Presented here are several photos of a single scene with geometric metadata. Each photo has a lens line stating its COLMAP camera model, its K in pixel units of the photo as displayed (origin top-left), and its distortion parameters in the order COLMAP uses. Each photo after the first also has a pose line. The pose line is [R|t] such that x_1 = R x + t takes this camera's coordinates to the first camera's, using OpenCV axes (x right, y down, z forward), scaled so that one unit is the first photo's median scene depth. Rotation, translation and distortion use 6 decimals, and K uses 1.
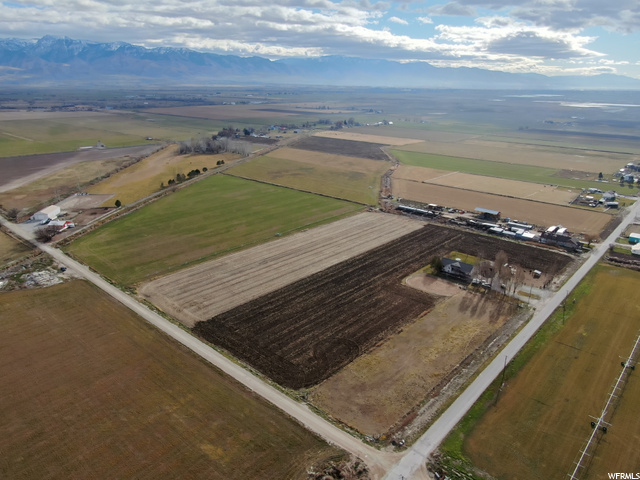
lens RADIAL K [[459.2, 0, 320.0], [0, 459.2, 240.0], [0, 0, 1]] dist [-0.020448, 0.002343]
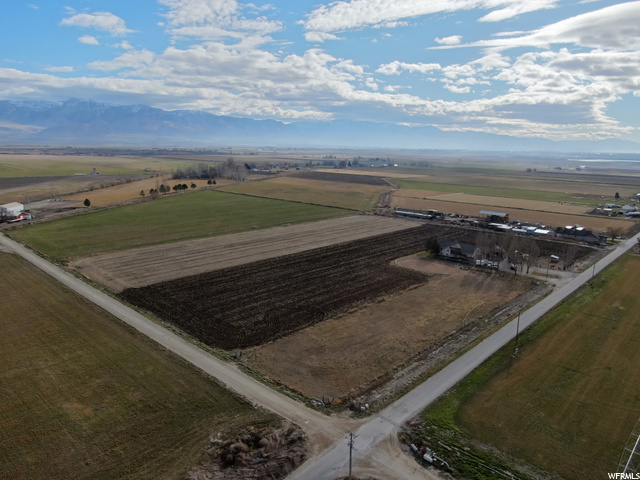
lens RADIAL K [[459.2, 0, 320.0], [0, 459.2, 240.0], [0, 0, 1]] dist [-0.020448, 0.002343]
pose [[0.999681, 0.012708, -0.021830, 0.077778], [-0.015390, 0.991722, -0.127479, 0.177492], [0.020029, 0.127774, 0.991601, 0.190721]]
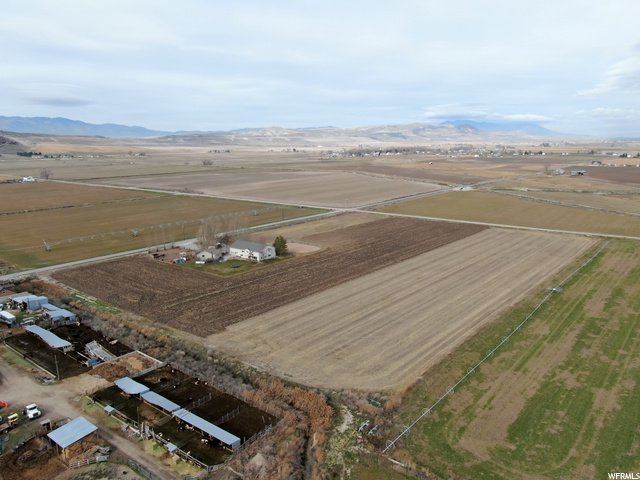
lens RADIAL K [[488.1, 0, 320.0], [0, 488.1, 240.0], [0, 0, 1]] dist [-0.025179, 0.001354]
pose [[-0.999075, 0.007305, -0.042373, 0.258367], [-0.015370, 0.859675, 0.510611, -0.458857], [0.040157, 0.510790, -0.858767, 2.028005]]
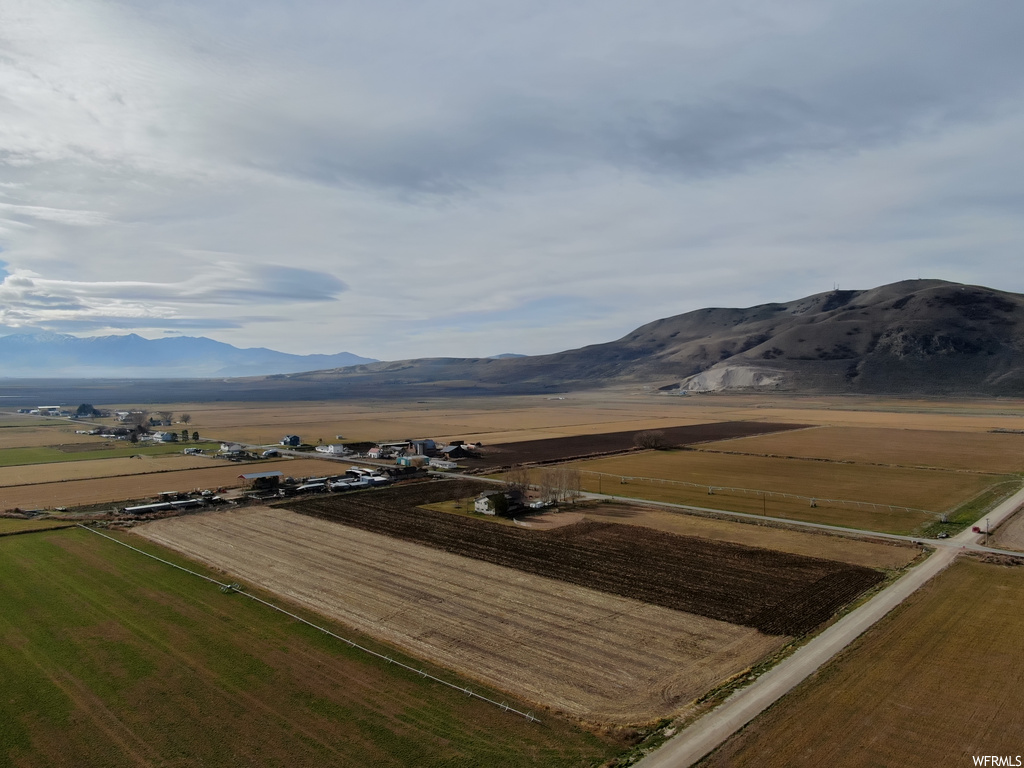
lens RADIAL K [[734.8, 0, 512.0], [0, 734.8, 384.0], [0, 0, 1]] dist [-0.020448, 0.002343]
pose [[0.016883, -0.026579, 0.999504, -0.927376], [0.325334, 0.945395, 0.019645, -0.145143], [-0.945448, 0.324841, 0.024608, 1.058052]]
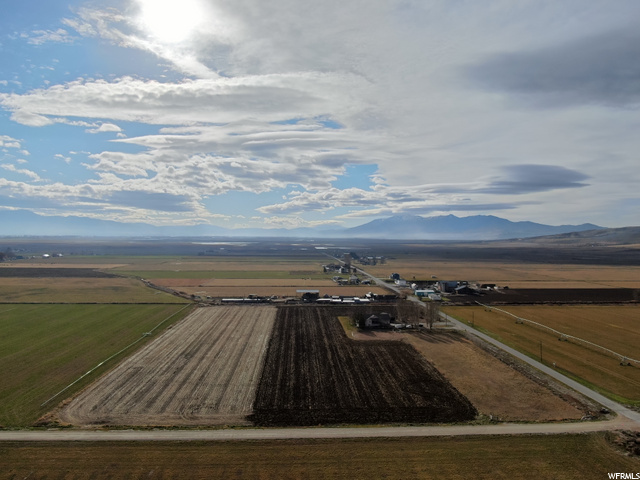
lens RADIAL K [[459.2, 0, 320.0], [0, 459.2, 240.0], [0, 0, 1]] dist [-0.020448, 0.002343]
pose [[0.705601, -0.012508, 0.708498, -0.600388], [0.231517, 0.949043, -0.213816, 0.095480], [-0.669721, 0.314899, 0.672542, 0.386211]]
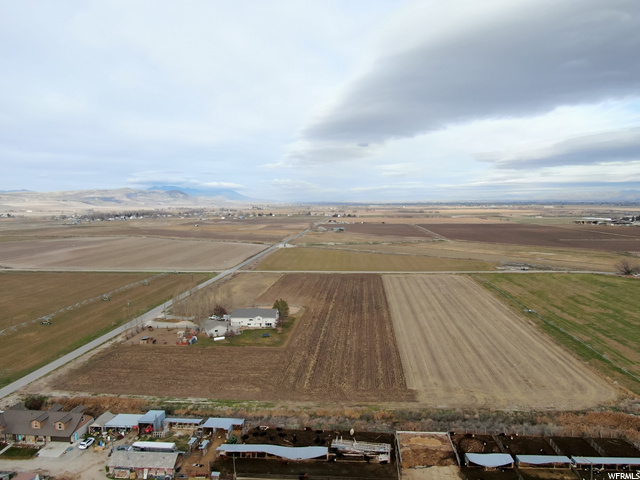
lens RADIAL K [[459.2, 0, 320.0], [0, 459.2, 240.0], [0, 0, 1]] dist [-0.020448, 0.002343]
pose [[-0.799924, 0.043723, -0.598506, 0.773976], [-0.199025, 0.921565, 0.333327, -0.382931], [0.566136, 0.385754, -0.728480, 1.828590]]
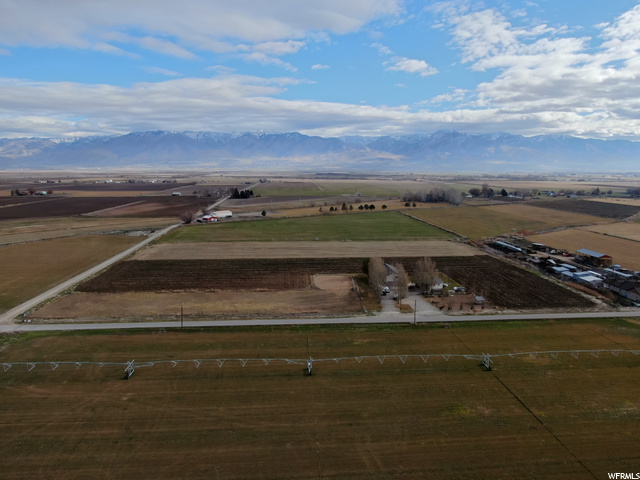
lens RADIAL K [[459.2, 0, 320.0], [0, 459.2, 240.0], [0, 0, 1]] dist [-0.020448, 0.002343]
pose [[0.721886, 0.100079, -0.684737, 0.892809], [-0.221880, 0.970720, -0.092041, 0.118160], [0.655476, 0.218373, 0.722955, 0.380713]]
